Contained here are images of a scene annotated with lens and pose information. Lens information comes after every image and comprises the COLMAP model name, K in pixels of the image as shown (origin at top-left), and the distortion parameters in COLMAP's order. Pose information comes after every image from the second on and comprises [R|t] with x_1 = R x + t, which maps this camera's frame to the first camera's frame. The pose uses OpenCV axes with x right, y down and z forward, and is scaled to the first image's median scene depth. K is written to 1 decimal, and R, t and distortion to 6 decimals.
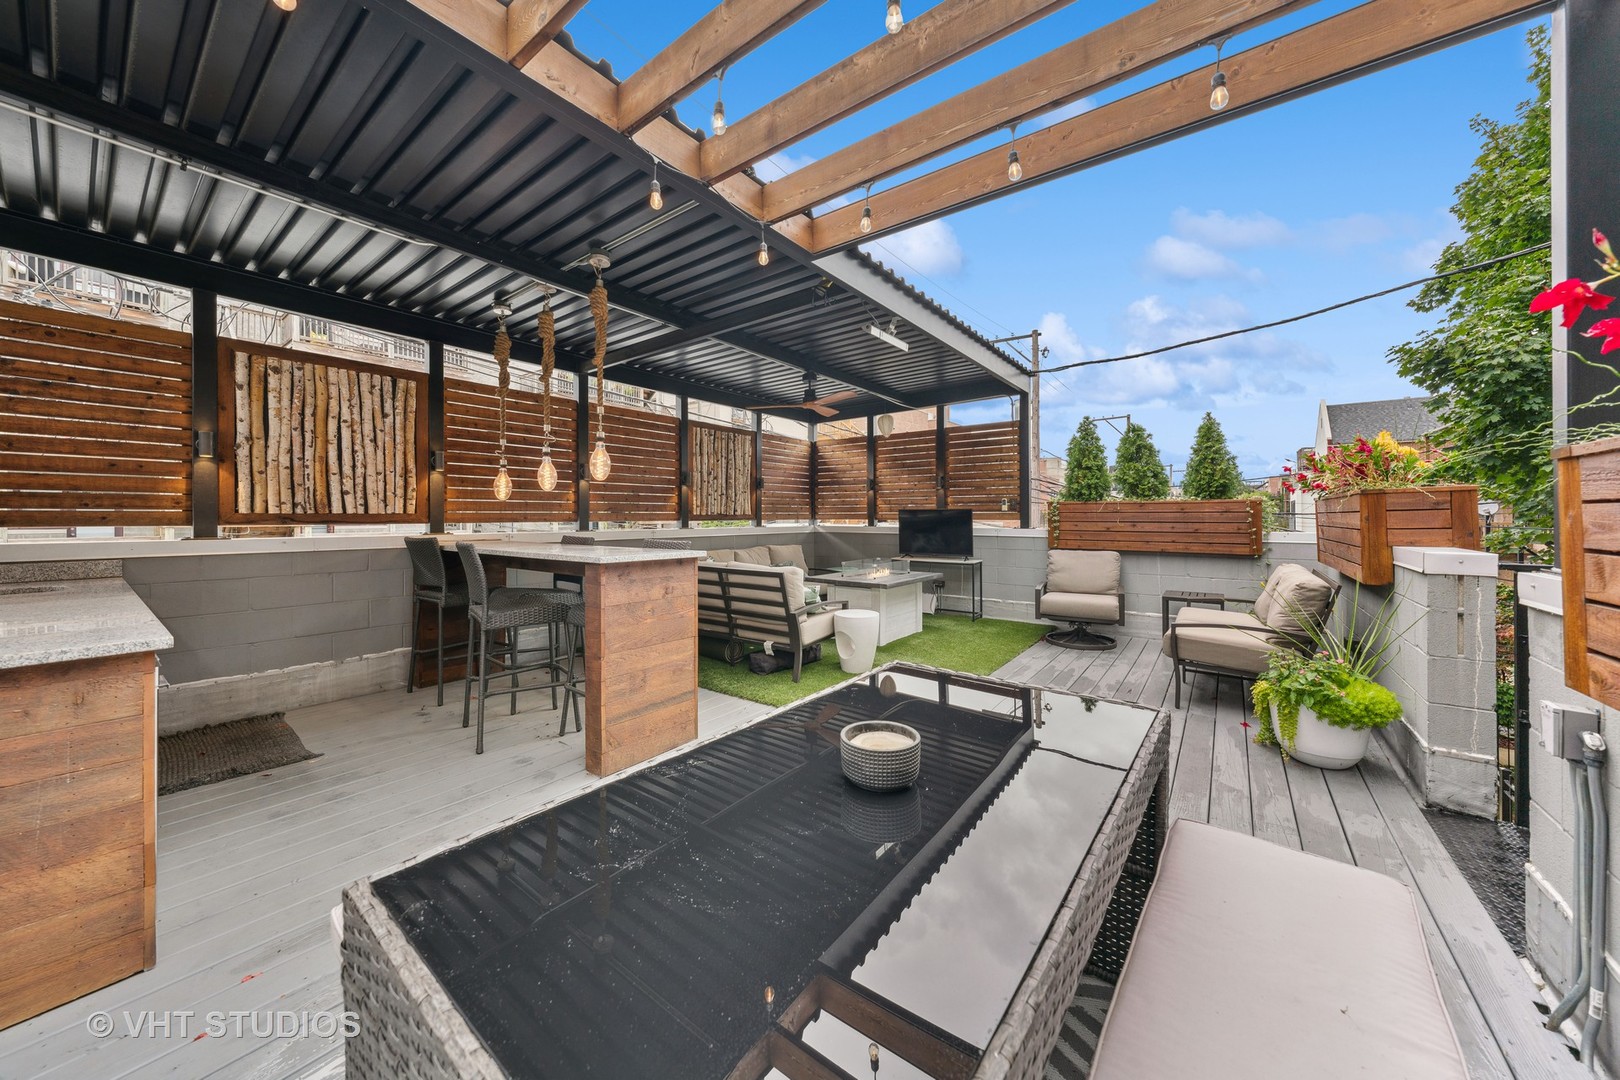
lens RADIAL K [[559.6, 0, 810.3], [0, 559.6, 538.0], [0, 0, 1]] dist [-0.001202, 0.000105]
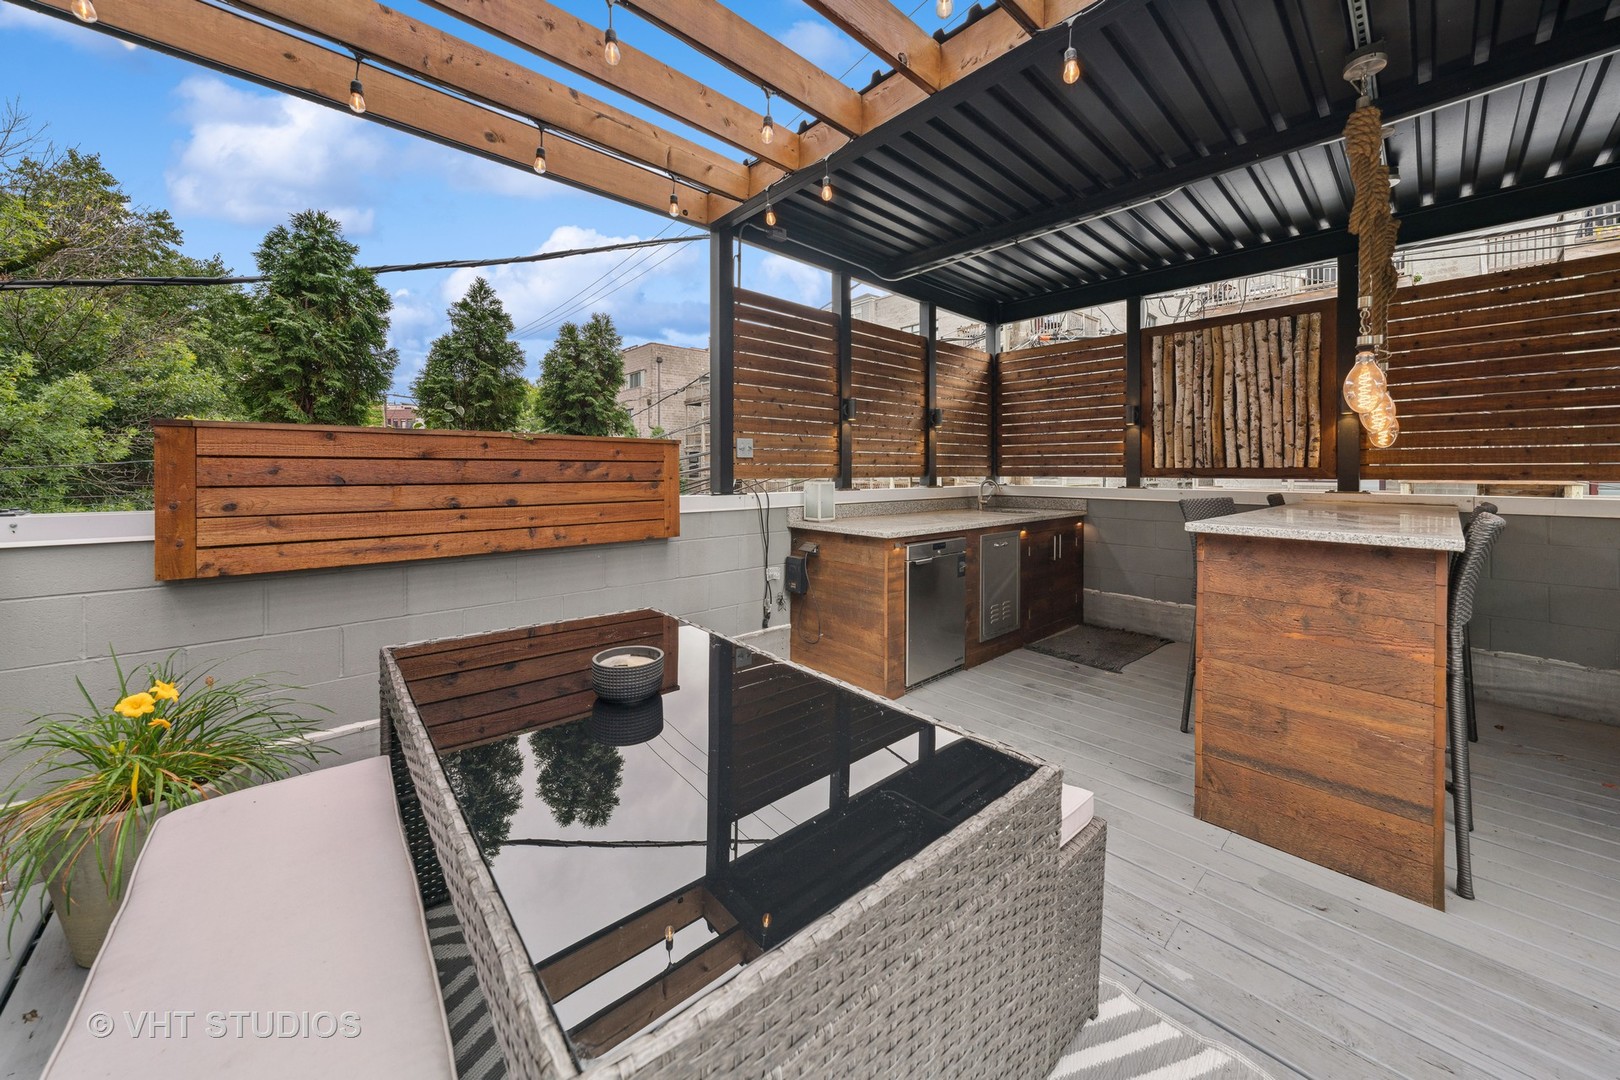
lens RADIAL K [[580.4, 0, 805.8], [0, 580.4, 491.0], [0, 0, 1]] dist [-0.000306, -0.000051]
pose [[-0.181203, 0.034515, -0.982840, 0.344207], [-0.040921, 0.998254, 0.042601, -0.014958], [0.982594, 0.047939, -0.179474, 0.440673]]
